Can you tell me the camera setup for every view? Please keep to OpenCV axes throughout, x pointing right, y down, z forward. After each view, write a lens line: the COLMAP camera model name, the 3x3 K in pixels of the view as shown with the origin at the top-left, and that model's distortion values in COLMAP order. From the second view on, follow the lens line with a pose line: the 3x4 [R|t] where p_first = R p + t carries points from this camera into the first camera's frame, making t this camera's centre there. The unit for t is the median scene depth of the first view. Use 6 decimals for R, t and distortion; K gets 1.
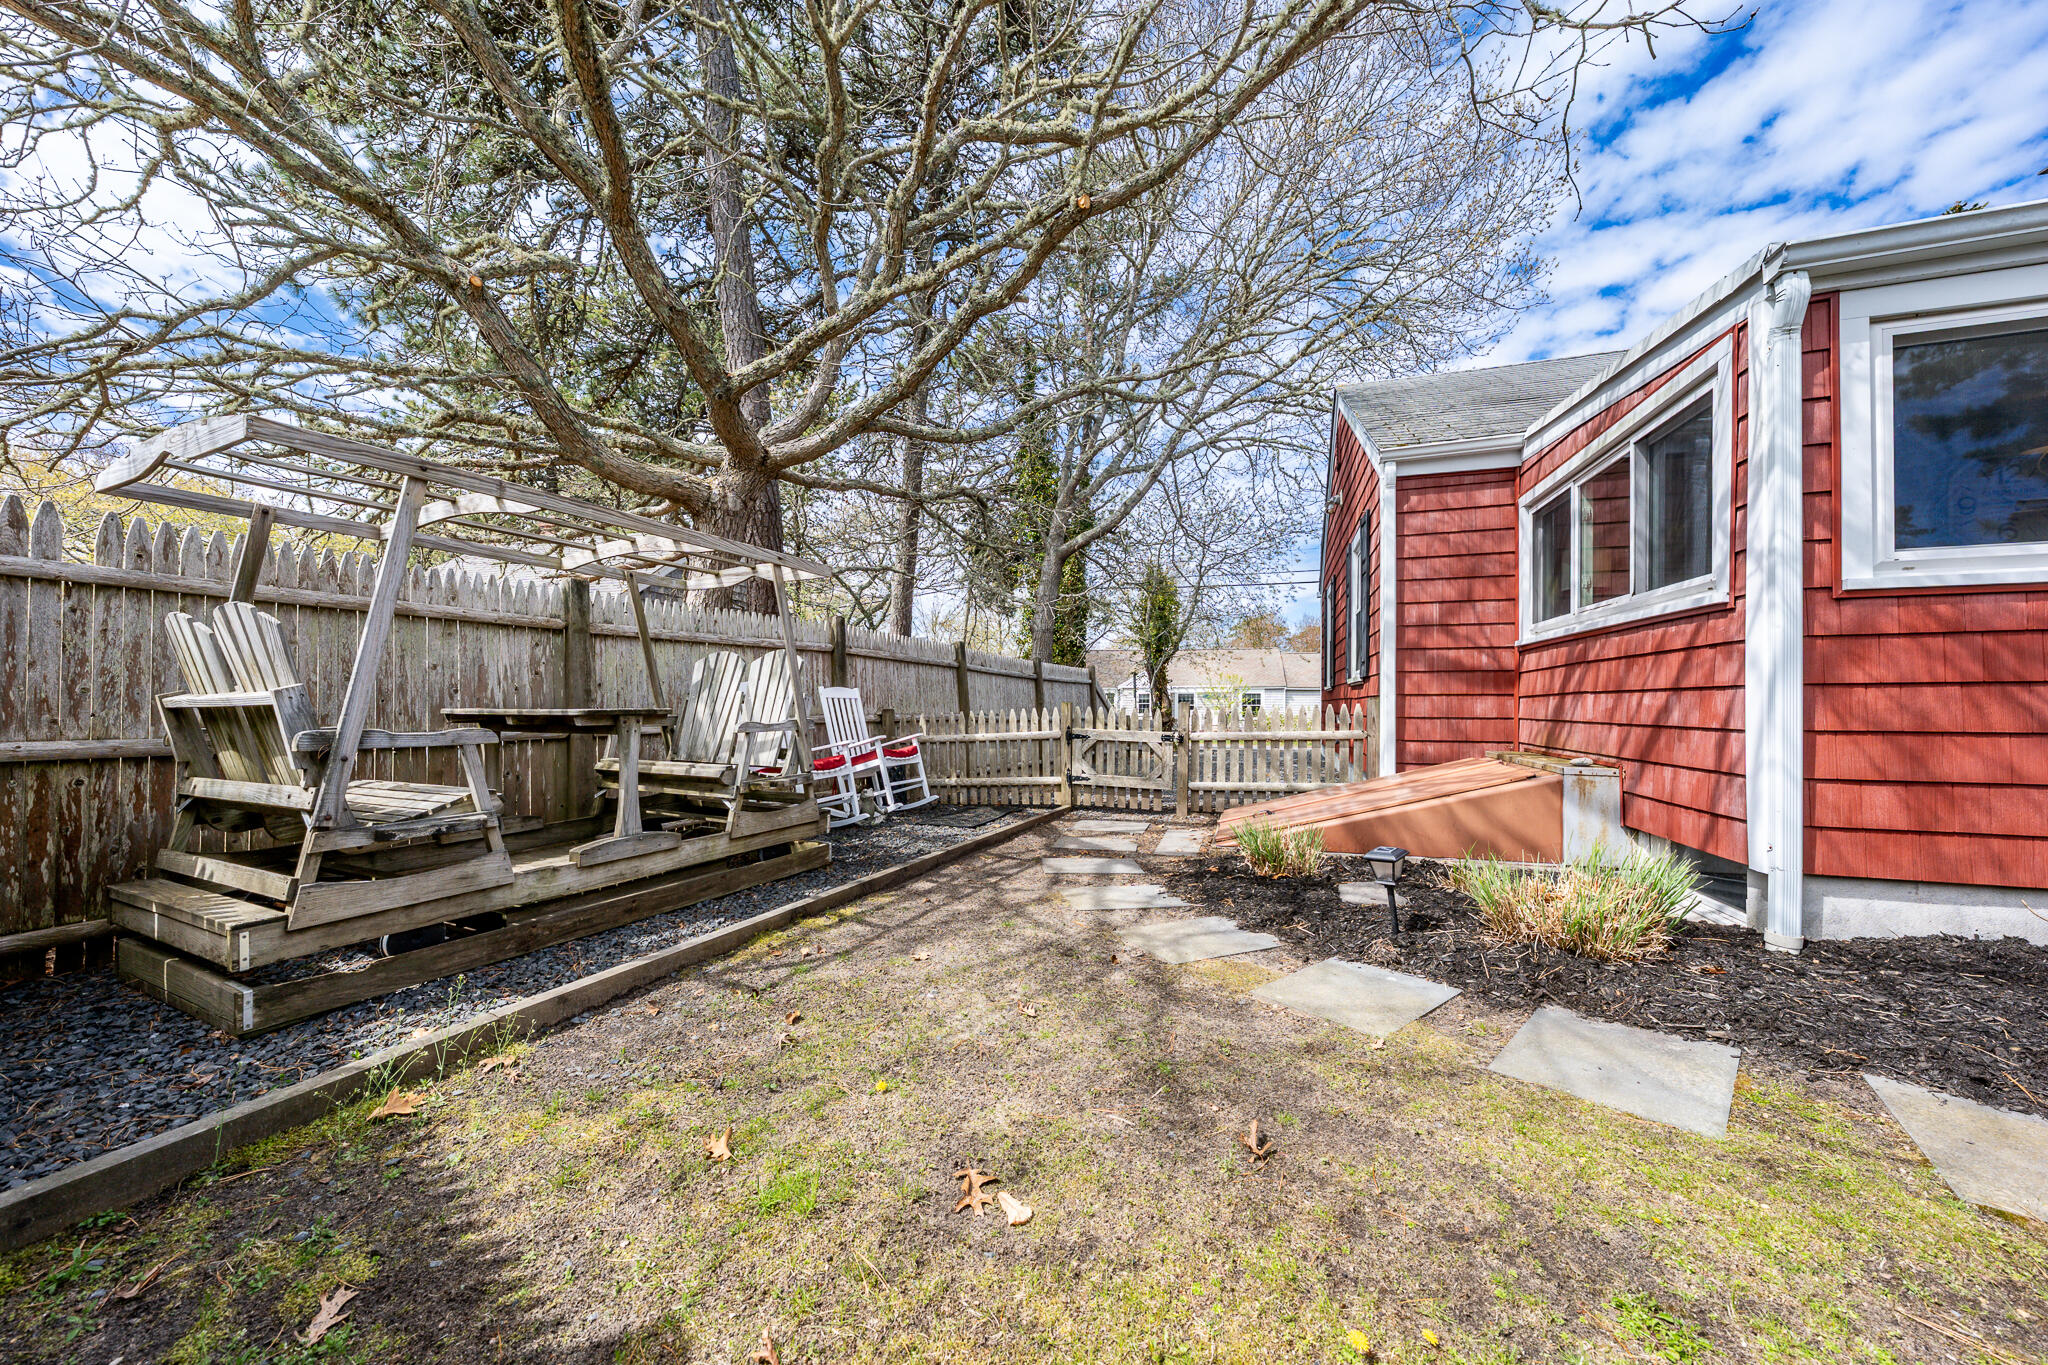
lens RADIAL K [[721.6, 0, 1033.7], [0, 721.6, 695.7], [0, 0, 1]] dist [-0.003172, -0.000344]
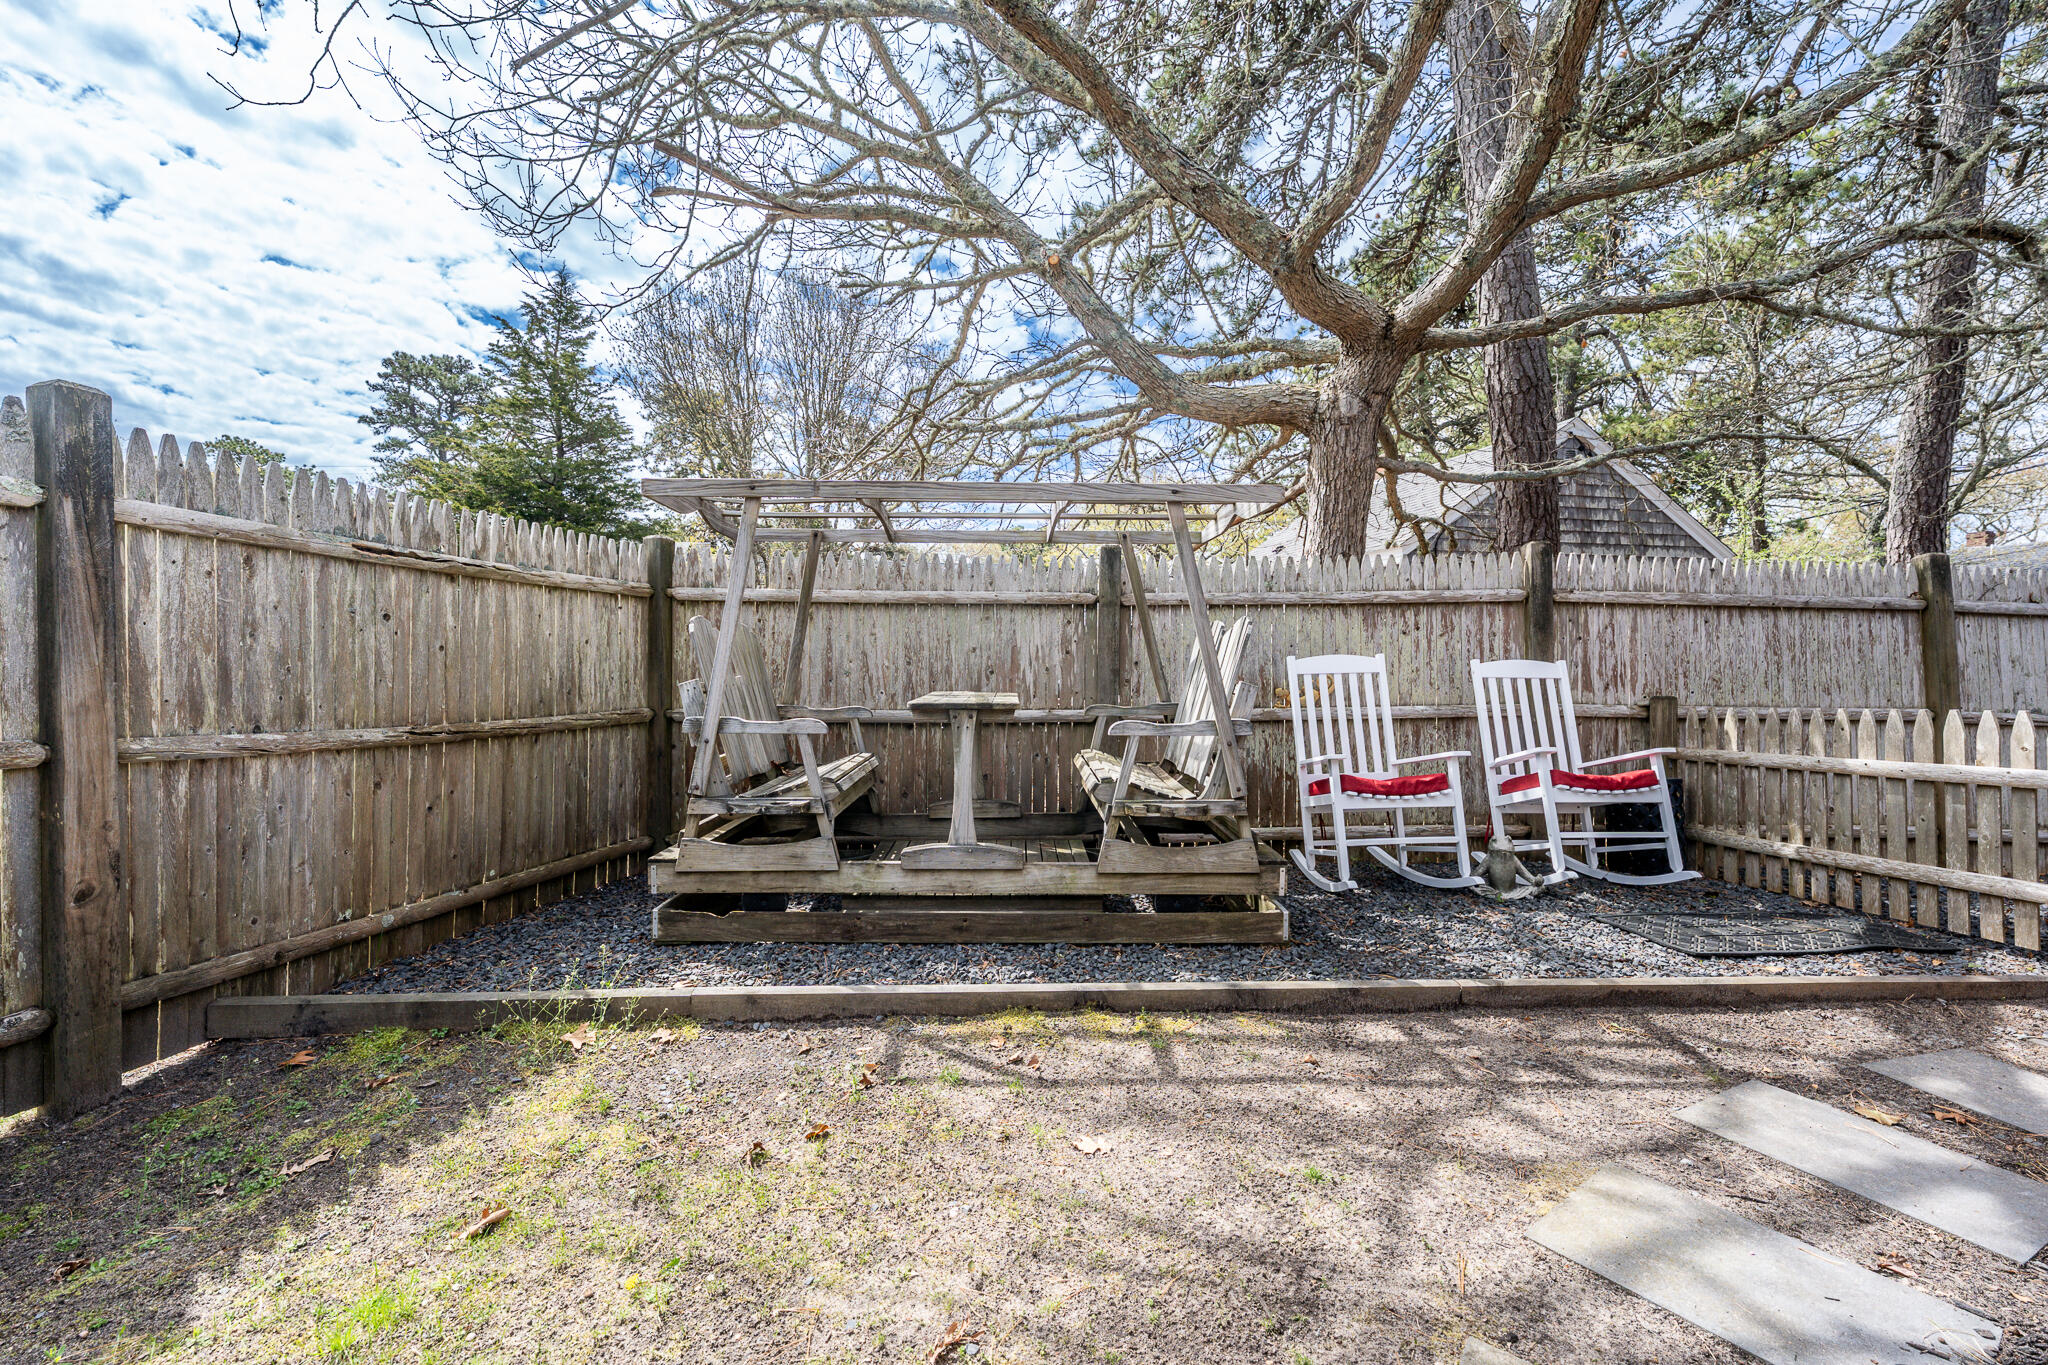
lens RADIAL K [[872.7, 0, 1026.9], [0, 872.7, 666.1], [0, 0, 1]] dist [-0.000321, 0.000279]
pose [[0.426651, 0.006154, -0.904395, 0.349189], [0.007598, 0.999917, 0.010388, -0.027628], [0.904384, -0.011303, 0.426569, 0.493440]]
